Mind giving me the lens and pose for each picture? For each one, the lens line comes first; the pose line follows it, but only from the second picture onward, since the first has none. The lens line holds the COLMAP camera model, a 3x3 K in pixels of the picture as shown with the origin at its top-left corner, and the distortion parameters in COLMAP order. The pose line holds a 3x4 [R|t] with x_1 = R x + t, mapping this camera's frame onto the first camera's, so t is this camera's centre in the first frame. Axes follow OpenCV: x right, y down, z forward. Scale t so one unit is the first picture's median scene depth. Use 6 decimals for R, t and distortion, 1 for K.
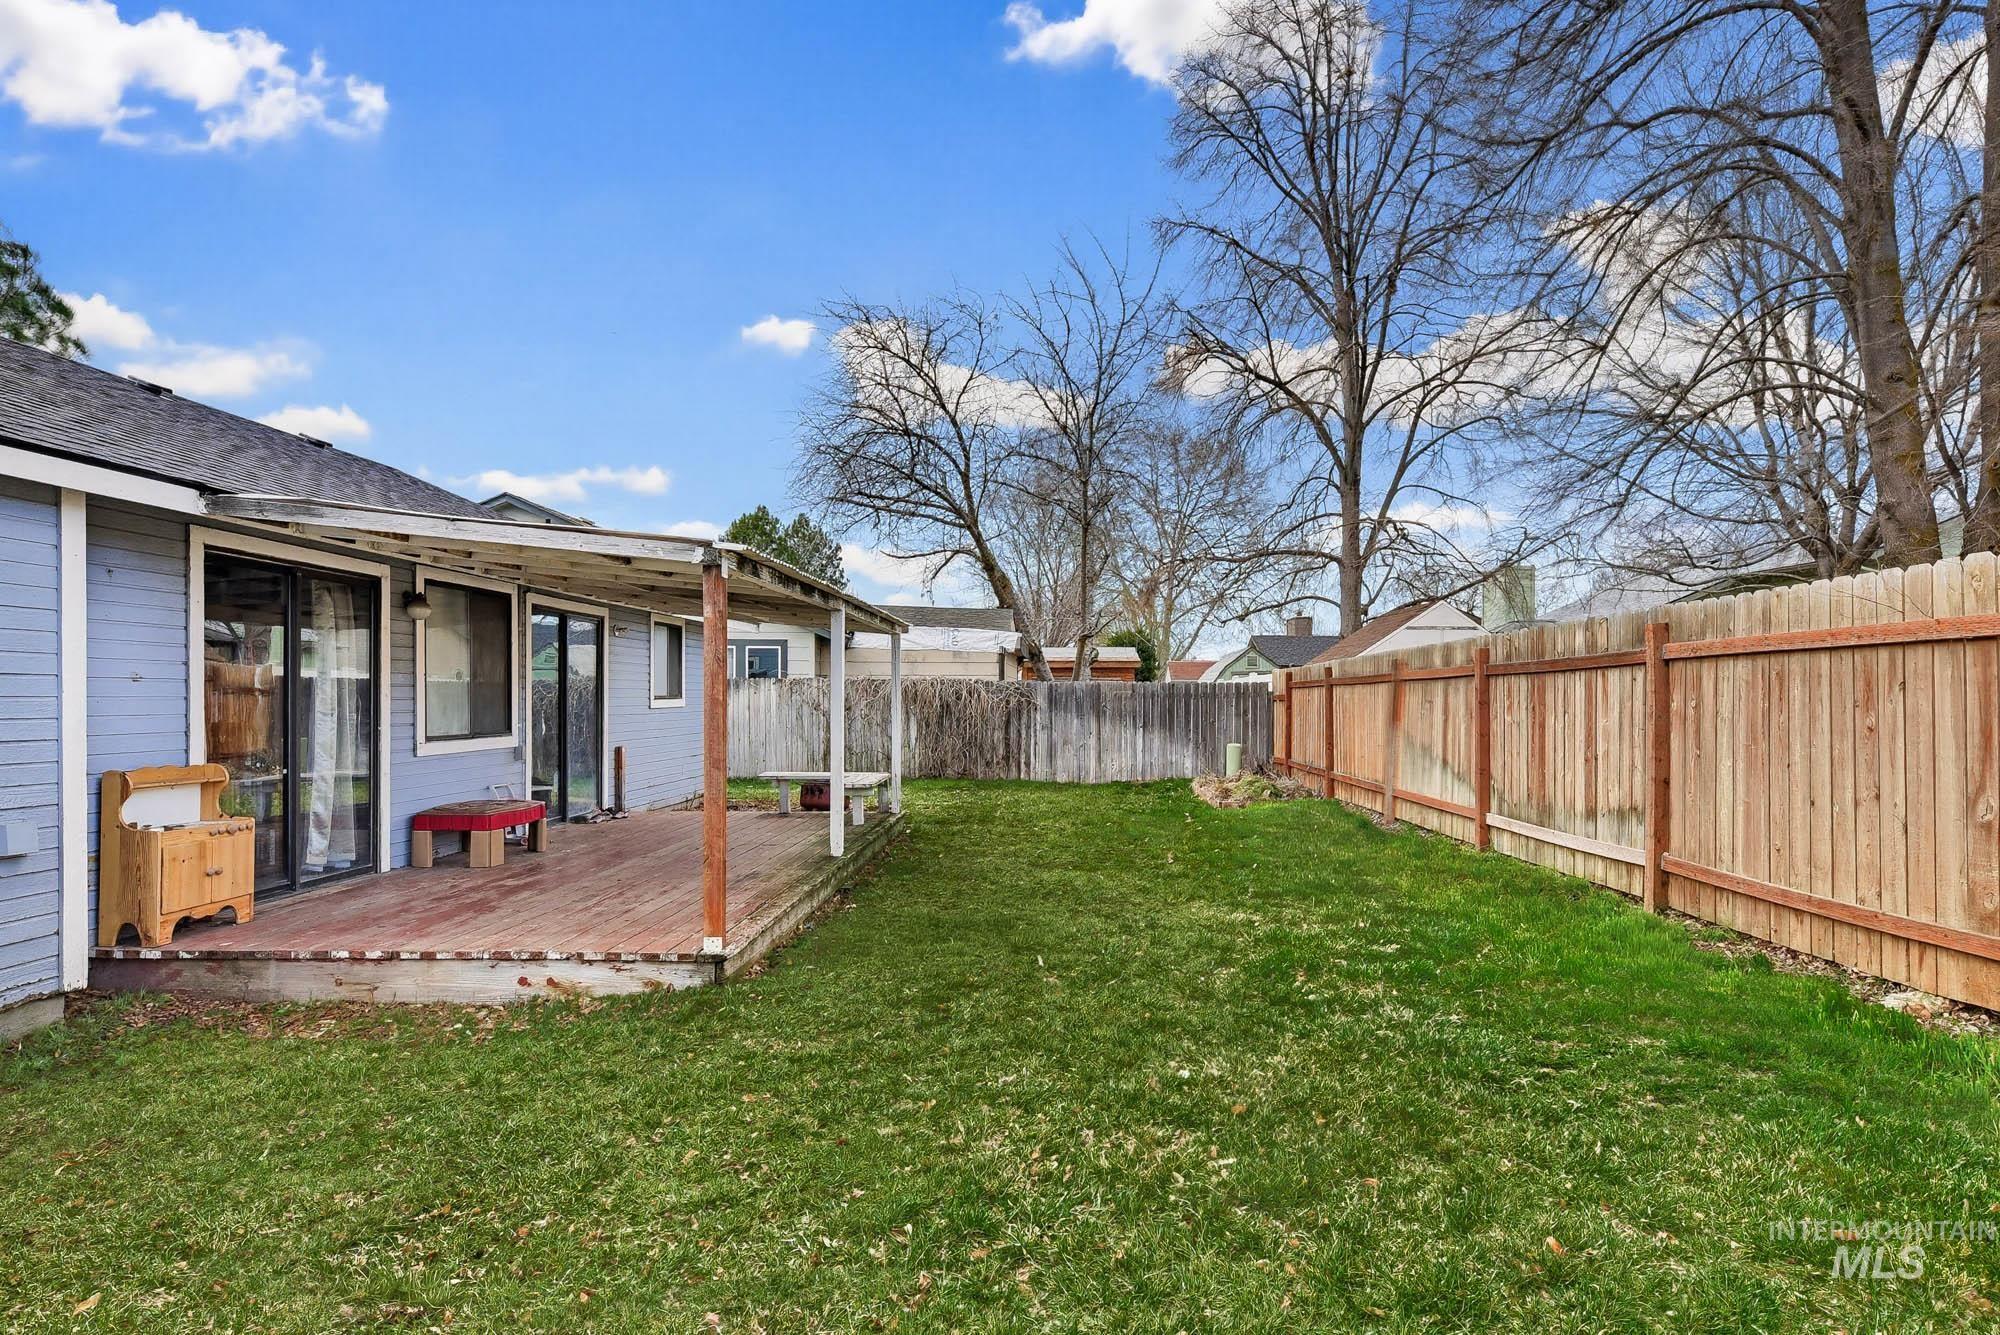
lens RADIAL K [[986.7, 0, 1001.9], [0, 986.7, 698.5], [0, 0, 1]] dist [0.004546, 0.001413]
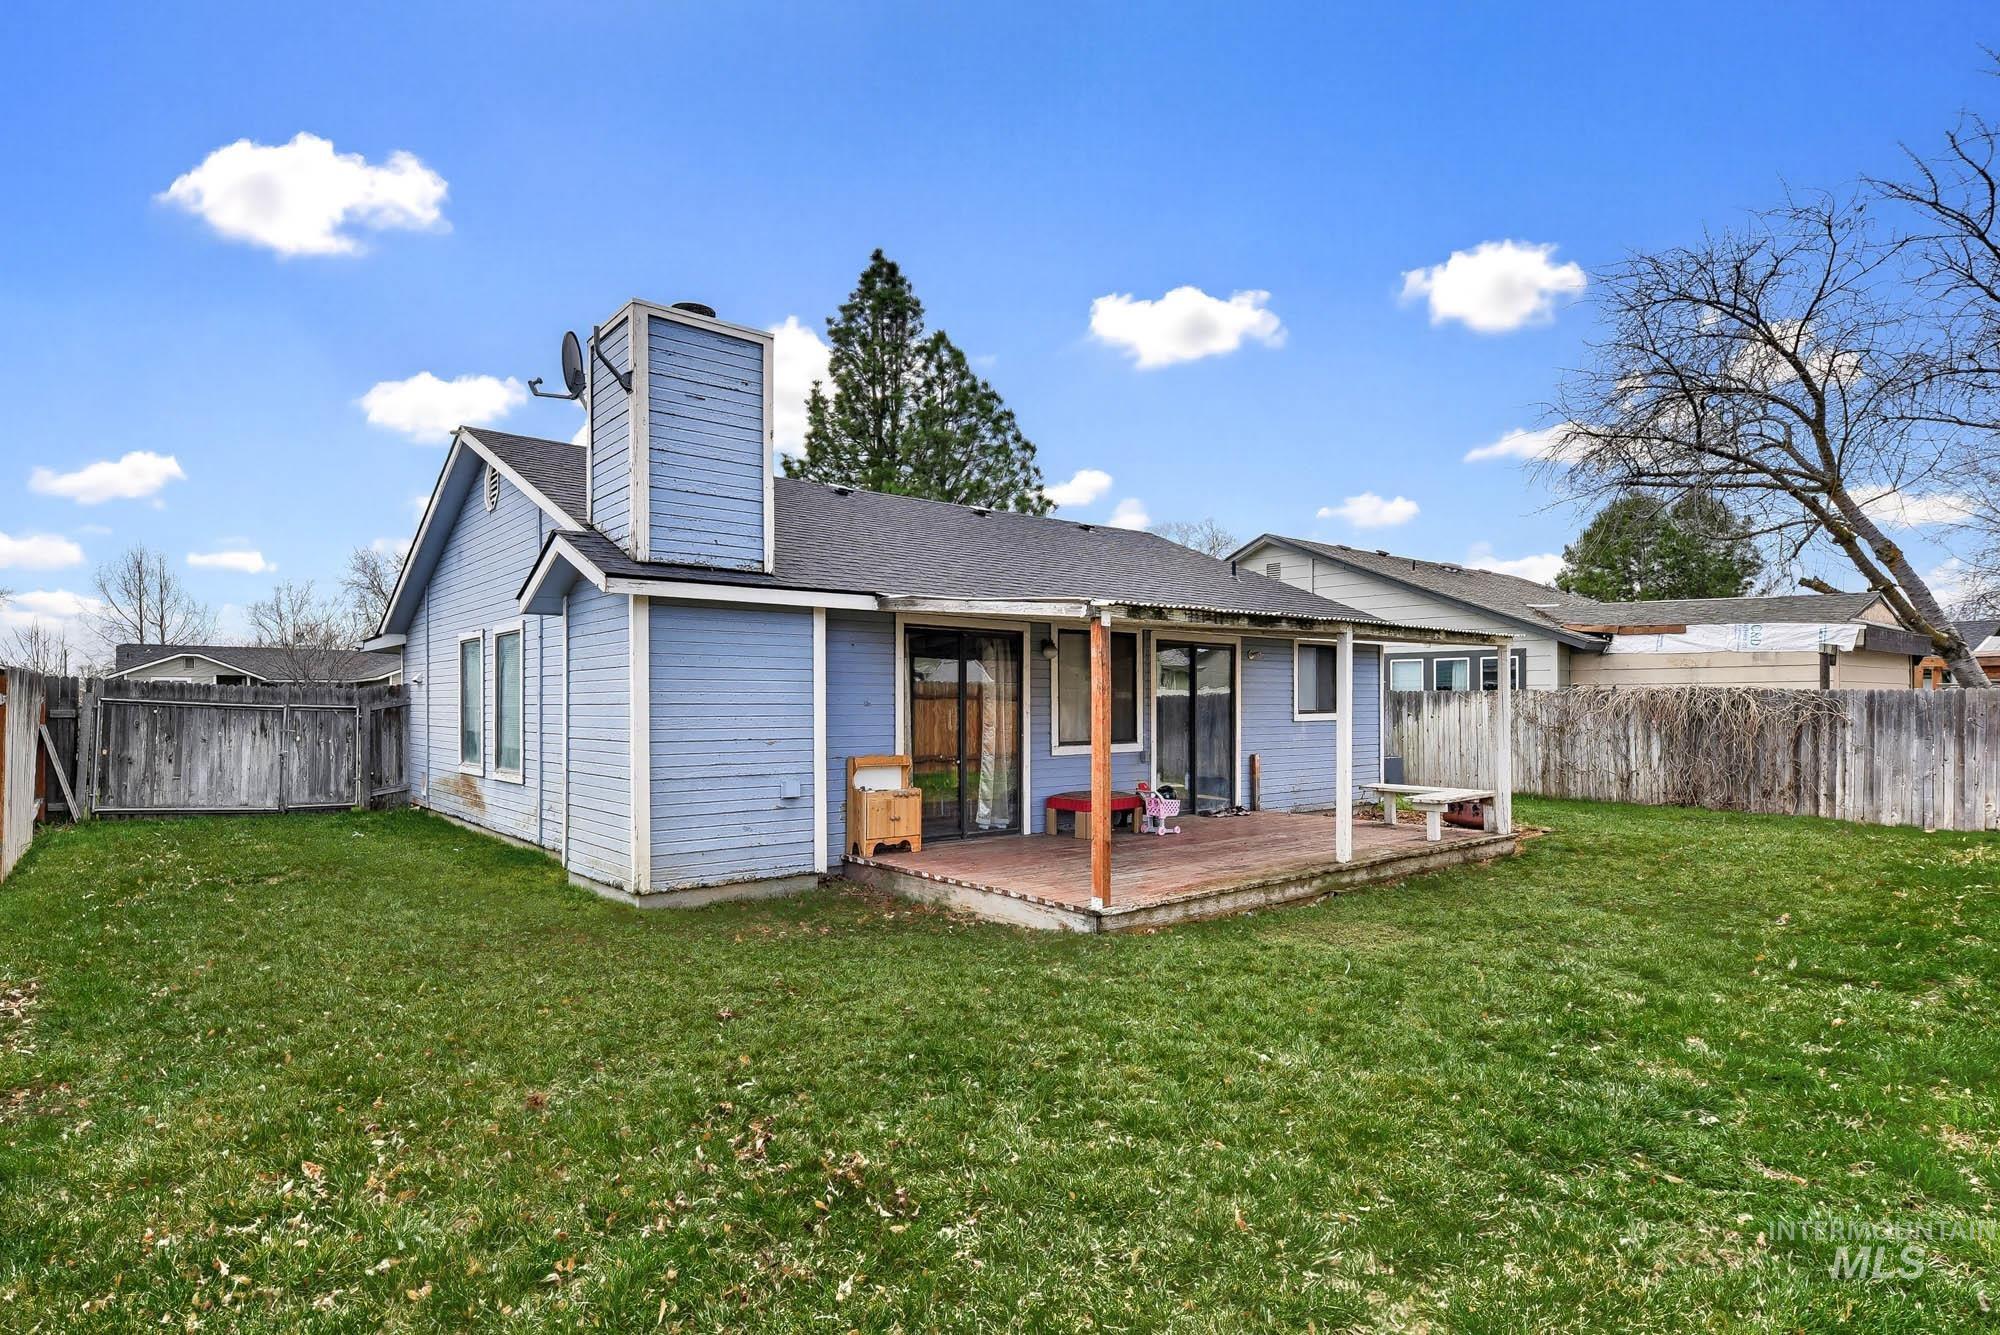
lens RADIAL K [[979.7, 0, 1000.8], [0, 979.7, 682.8], [0, 0, 1]] dist [0.006617, 0.000743]
pose [[0.664998, -0.021544, -0.746534, 0.431728], [0.002789, 0.999649, -0.026364, -0.009723], [0.746840, 0.015450, 0.664825, 0.013645]]
